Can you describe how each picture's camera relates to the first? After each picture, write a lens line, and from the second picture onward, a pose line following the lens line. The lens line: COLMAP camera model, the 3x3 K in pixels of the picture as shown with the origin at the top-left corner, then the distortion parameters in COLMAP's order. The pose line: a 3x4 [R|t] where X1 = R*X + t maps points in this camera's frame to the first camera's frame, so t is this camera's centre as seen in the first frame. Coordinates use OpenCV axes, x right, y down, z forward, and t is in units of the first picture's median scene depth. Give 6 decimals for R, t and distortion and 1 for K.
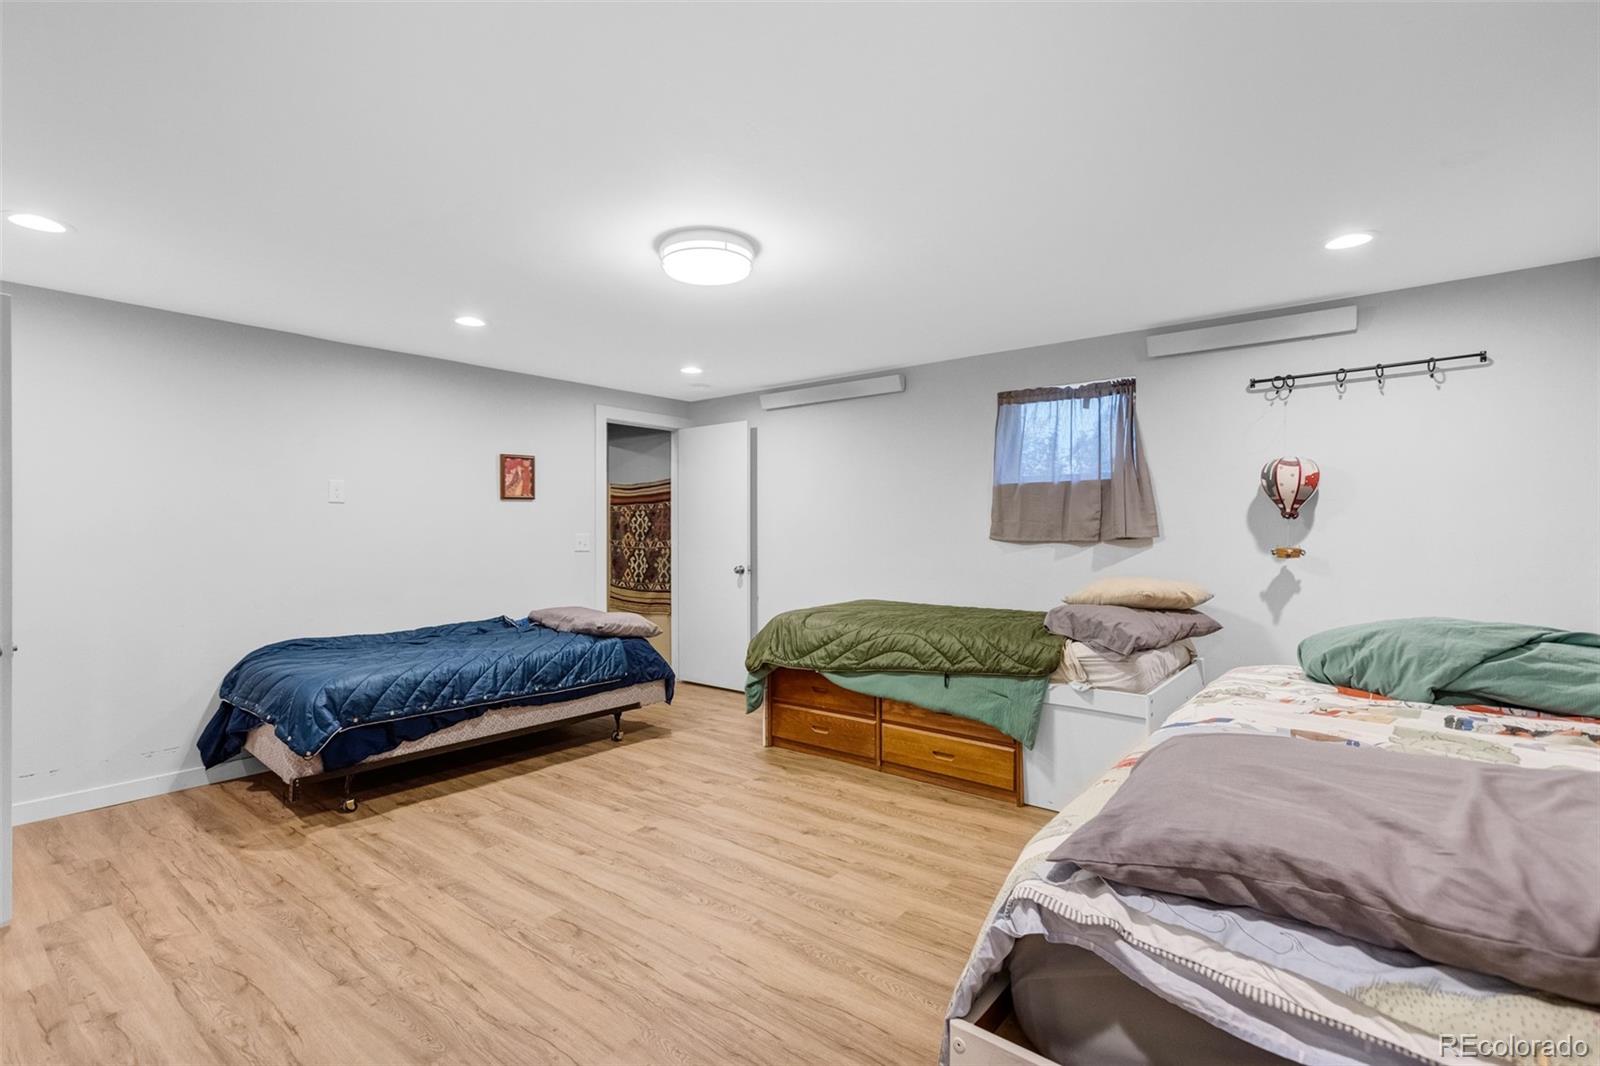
lens RADIAL K [[748.7, 0, 800.0], [0, 748.7, 533.0], [0, 0, 1]] dist [-0.001107, -0.000150]
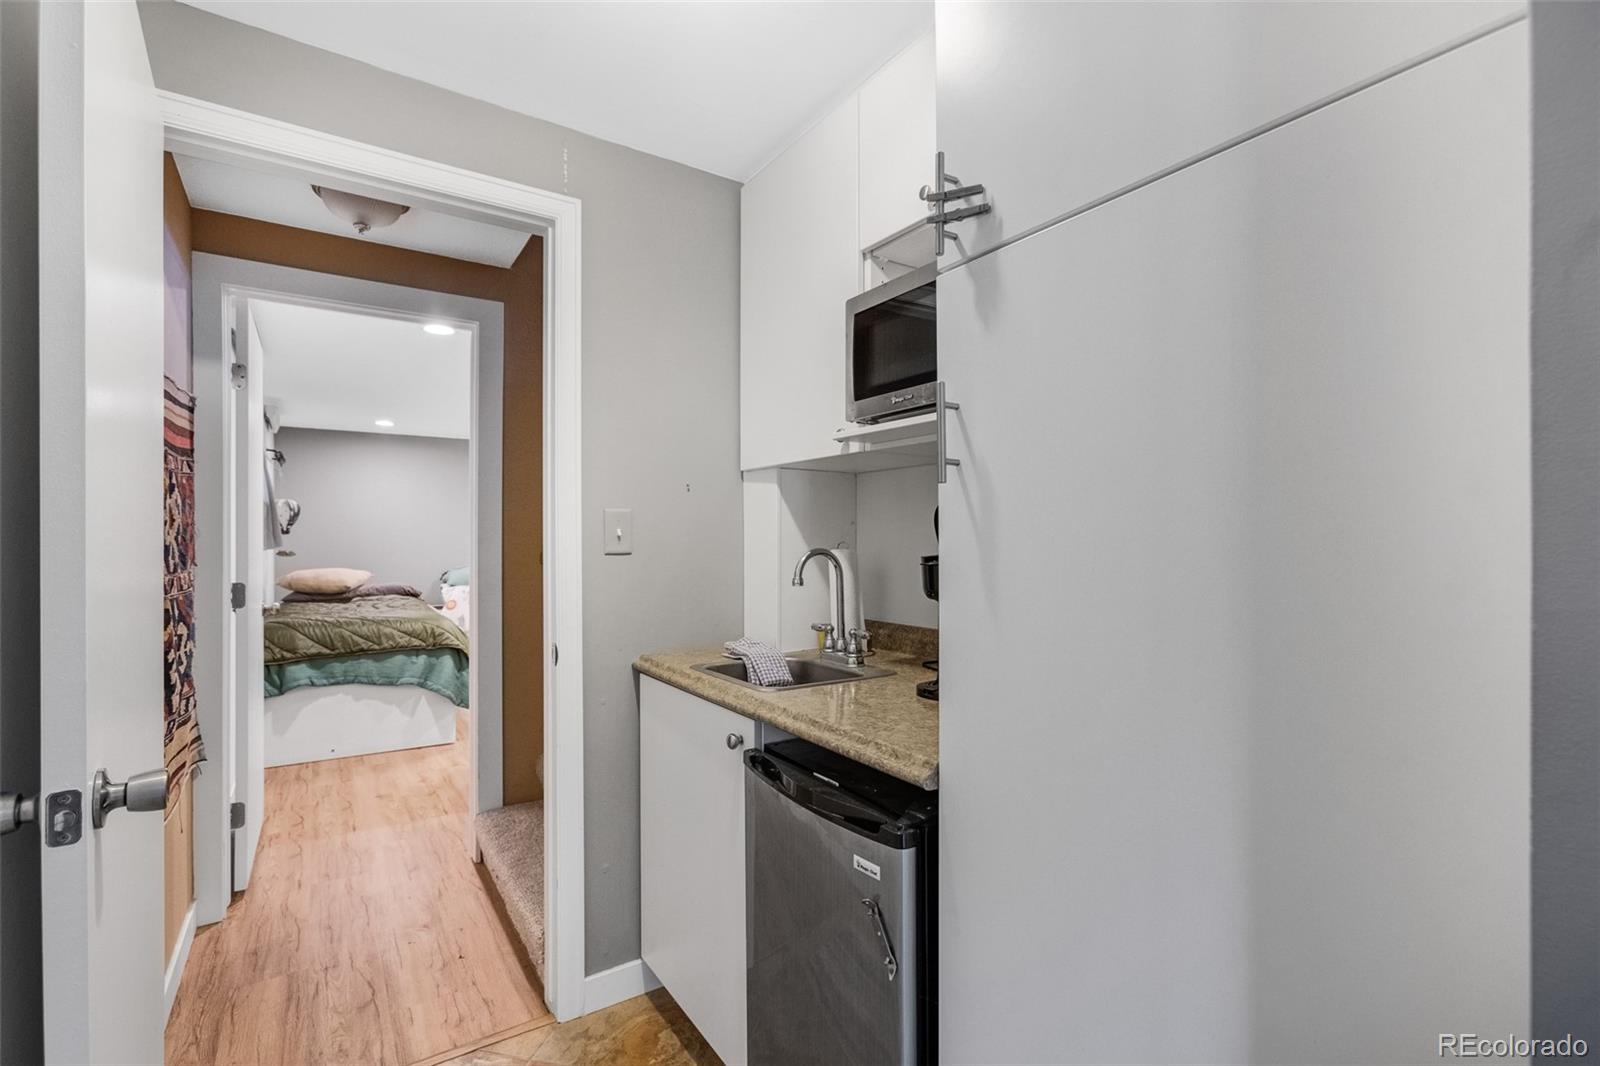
lens RADIAL K [[748.7, 0, 800.0], [0, 748.7, 533.0], [0, 0, 1]] dist [-0.001107, -0.000150]
pose [[-0.951186, 0.005019, 0.308578, -1.076339], [0.003664, 0.999981, -0.004973, -0.008504], [-0.308597, -0.003599, -0.951186, 2.368935]]
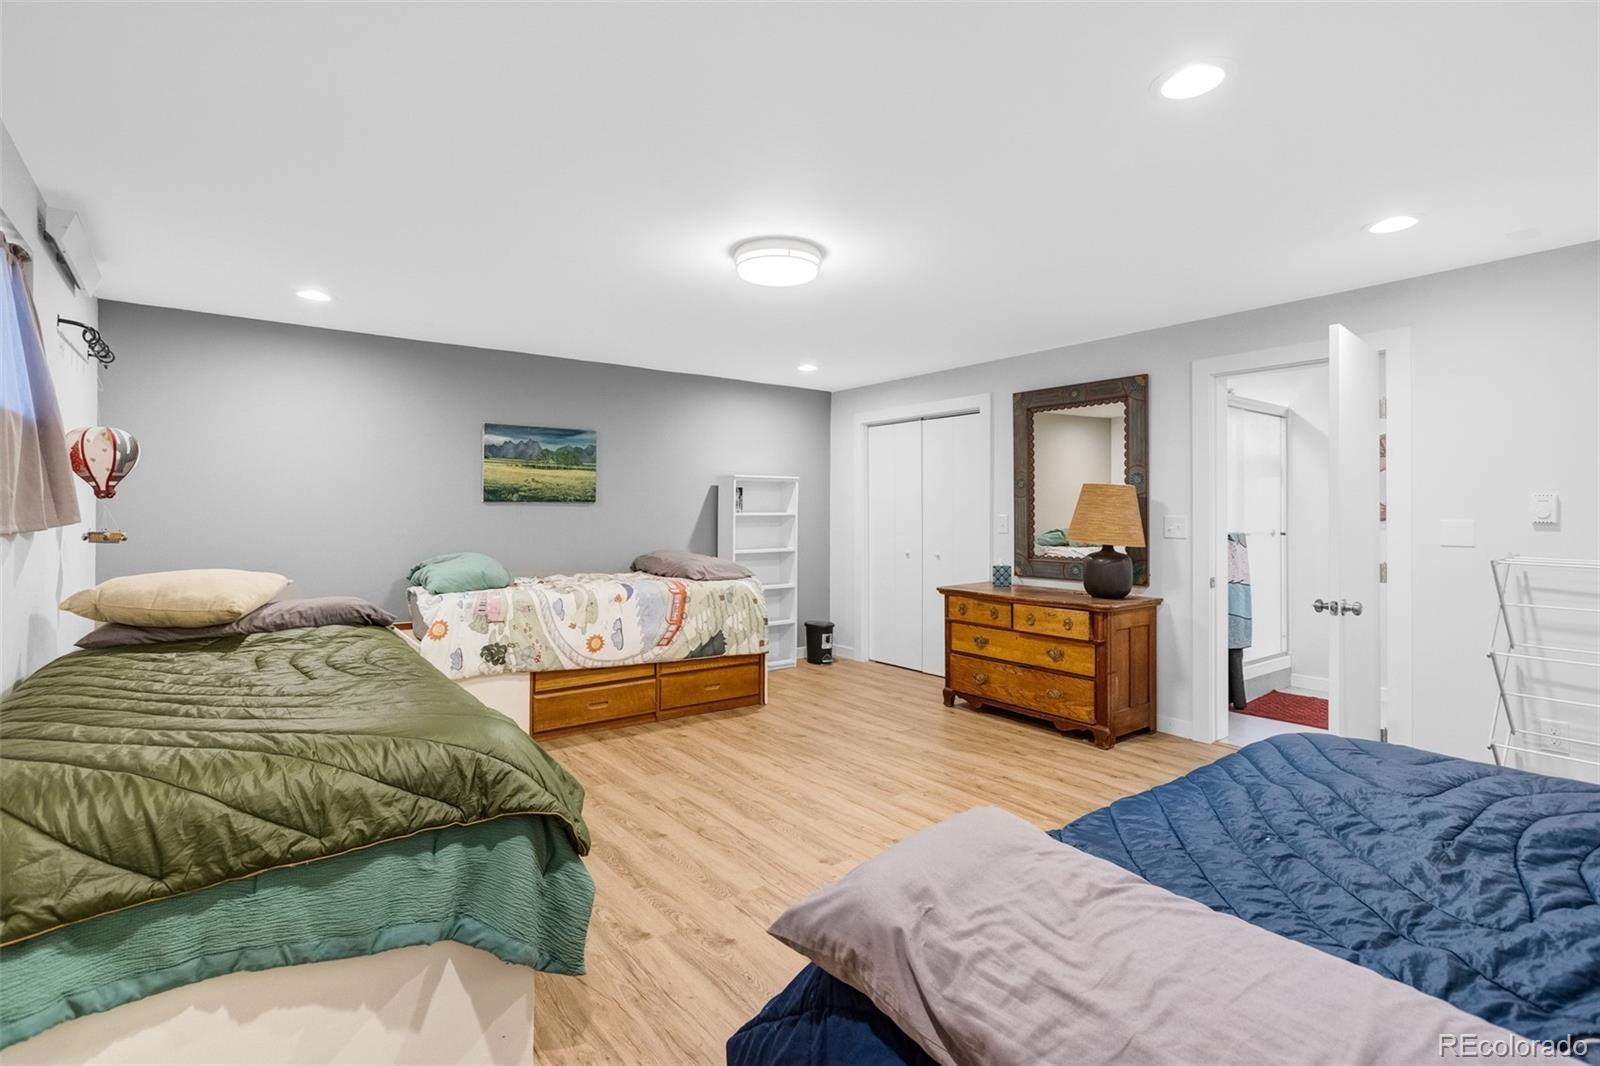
lens RADIAL K [[766.1, 0, 801.0], [0, 766.1, 497.1], [0, 0, 1]] dist [0.003141, 0.000572]
pose [[-0.972193, 0.003770, 0.234153, -0.349620], [-0.000229, 0.999855, -0.017051, -0.004906], [-0.234183, -0.016630, -0.972050, 1.722378]]
